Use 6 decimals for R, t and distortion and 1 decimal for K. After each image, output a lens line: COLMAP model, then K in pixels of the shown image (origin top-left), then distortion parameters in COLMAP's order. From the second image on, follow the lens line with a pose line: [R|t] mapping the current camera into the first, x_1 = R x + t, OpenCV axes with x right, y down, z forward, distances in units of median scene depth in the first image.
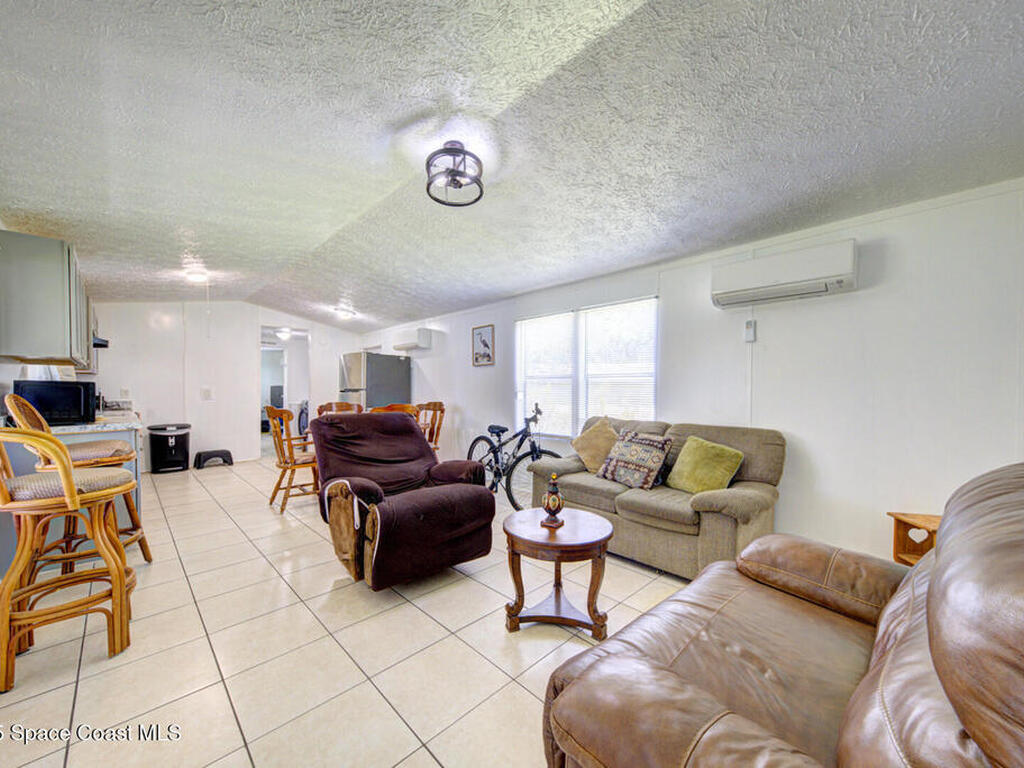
lens RADIAL K [[394.2, 0, 512.1], [0, 394.2, 395.8], [0, 0, 1]] dist [0.036034, -0.011752]
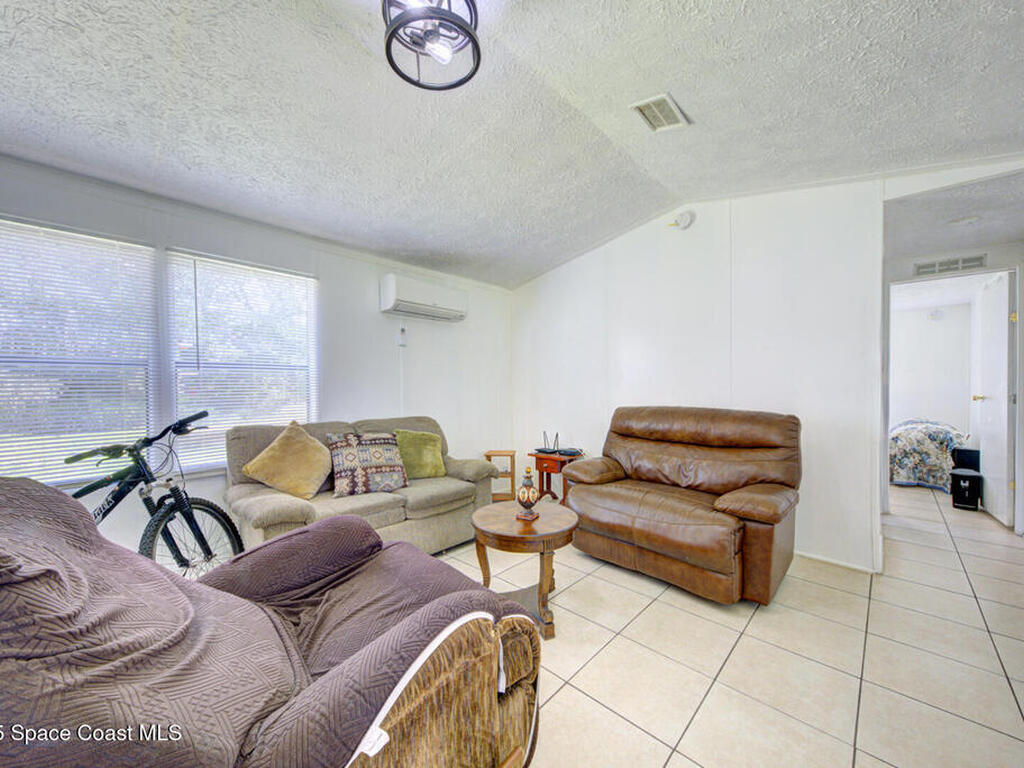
lens RADIAL K [[394.2, 0, 512.1], [0, 394.2, 395.8], [0, 0, 1]] dist [0.036034, -0.011752]
pose [[-0.038674, -0.025594, 0.998924, -0.357989], [0.022707, 0.999391, 0.026485, -0.005068], [-0.998994, 0.023707, -0.038069, 0.426216]]
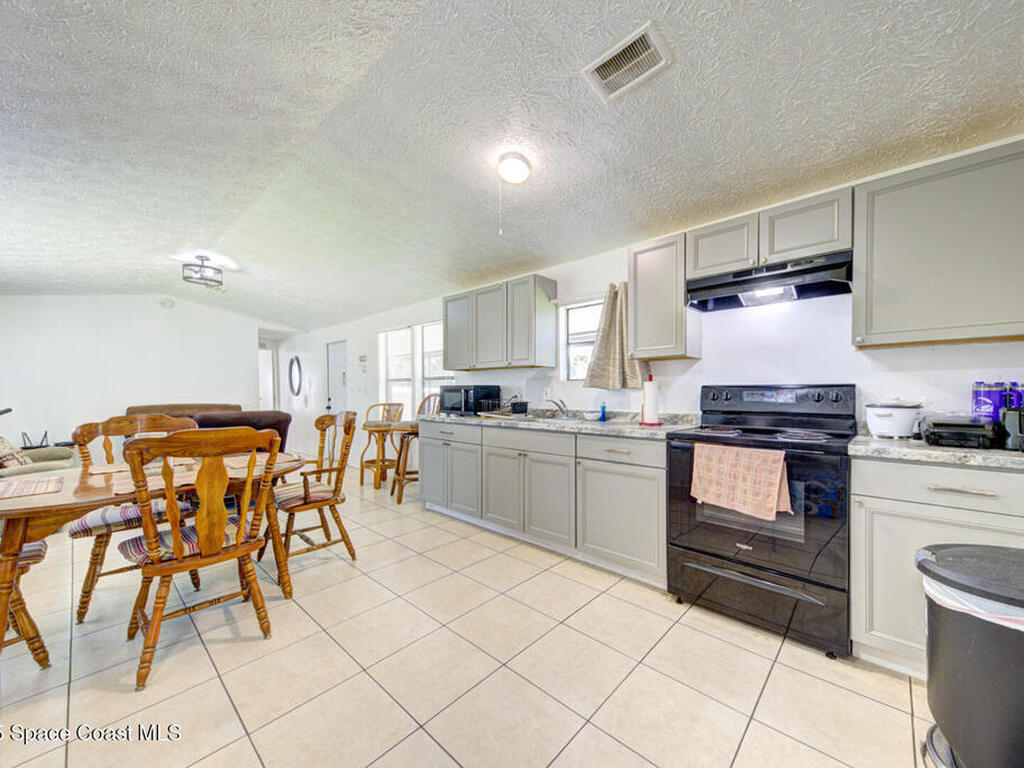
lens RADIAL K [[394.2, 0, 512.1], [0, 394.2, 395.8], [0, 0, 1]] dist [0.036034, -0.011752]
pose [[-0.998903, 0.005557, -0.046500, -0.666550], [0.004283, 0.999614, 0.027464, -0.019640], [0.046635, 0.027235, -0.998541, 1.322913]]
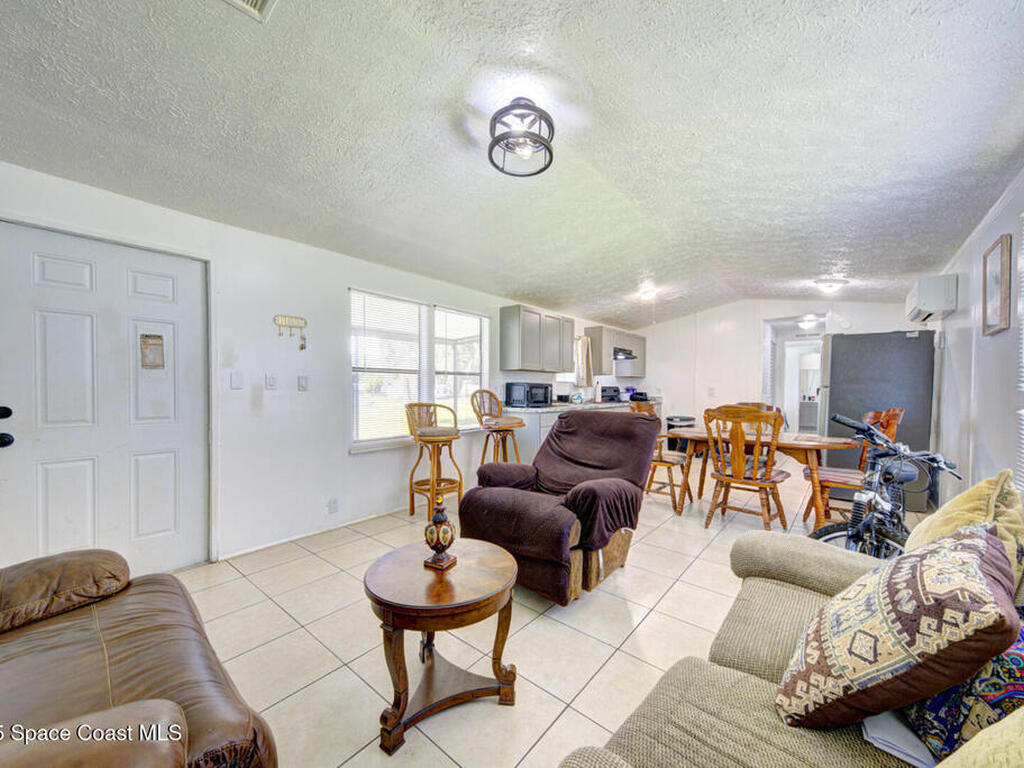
lens RADIAL K [[394.2, 0, 512.1], [0, 394.2, 395.8], [0, 0, 1]] dist [0.036034, -0.011752]
pose [[0.107642, 0.017363, -0.994038, 0.327234], [-0.015285, 0.999758, 0.015808, -0.003226], [0.994072, 0.013493, 0.107881, 0.402201]]
